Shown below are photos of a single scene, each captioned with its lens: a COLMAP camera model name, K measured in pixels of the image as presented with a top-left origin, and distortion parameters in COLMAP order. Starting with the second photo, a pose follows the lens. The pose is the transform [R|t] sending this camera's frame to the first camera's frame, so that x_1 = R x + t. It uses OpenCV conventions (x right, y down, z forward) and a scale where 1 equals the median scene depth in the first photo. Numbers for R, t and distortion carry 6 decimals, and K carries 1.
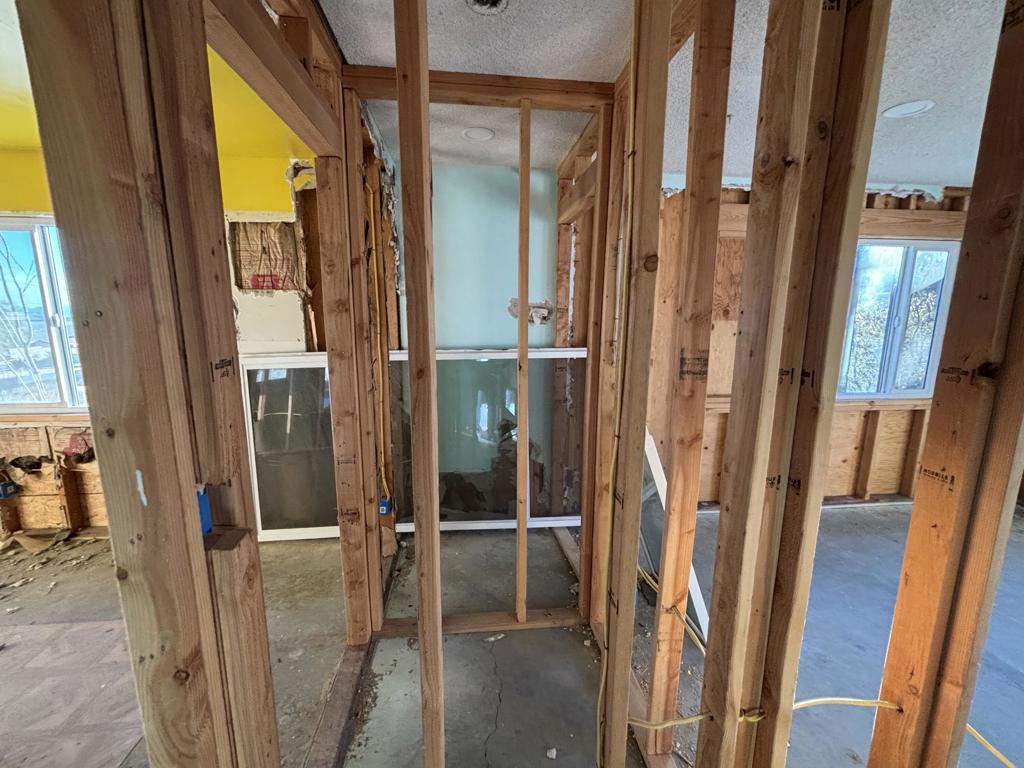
lens RADIAL K [[416.1, 0, 509.0], [0, 416.1, 387.2], [0, 0, 1]] dist [-0.001205, 0.000383]
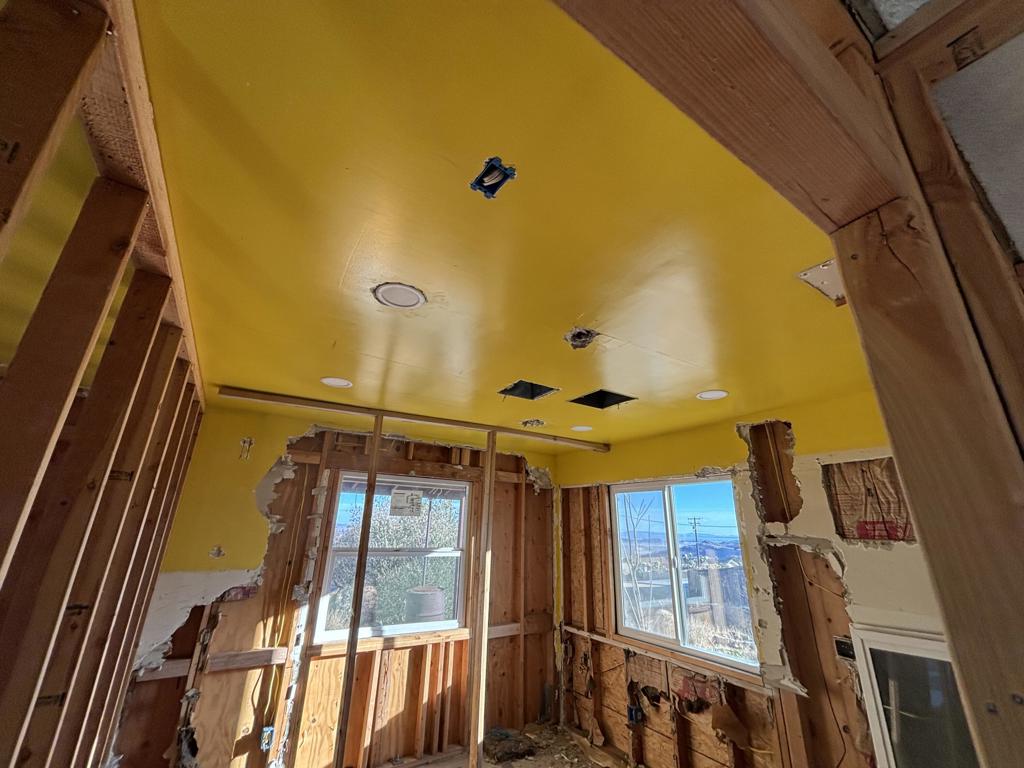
lens RADIAL K [[416.1, 0, 508.7], [0, 416.1, 384.3], [0, 0, 1]] dist [-0.001205, 0.000383]
pose [[0.453868, -0.287805, -0.843310, -0.136827], [-0.179682, 0.897402, -0.402969, -0.048837], [0.872765, 0.334423, 0.355588, -0.027750]]
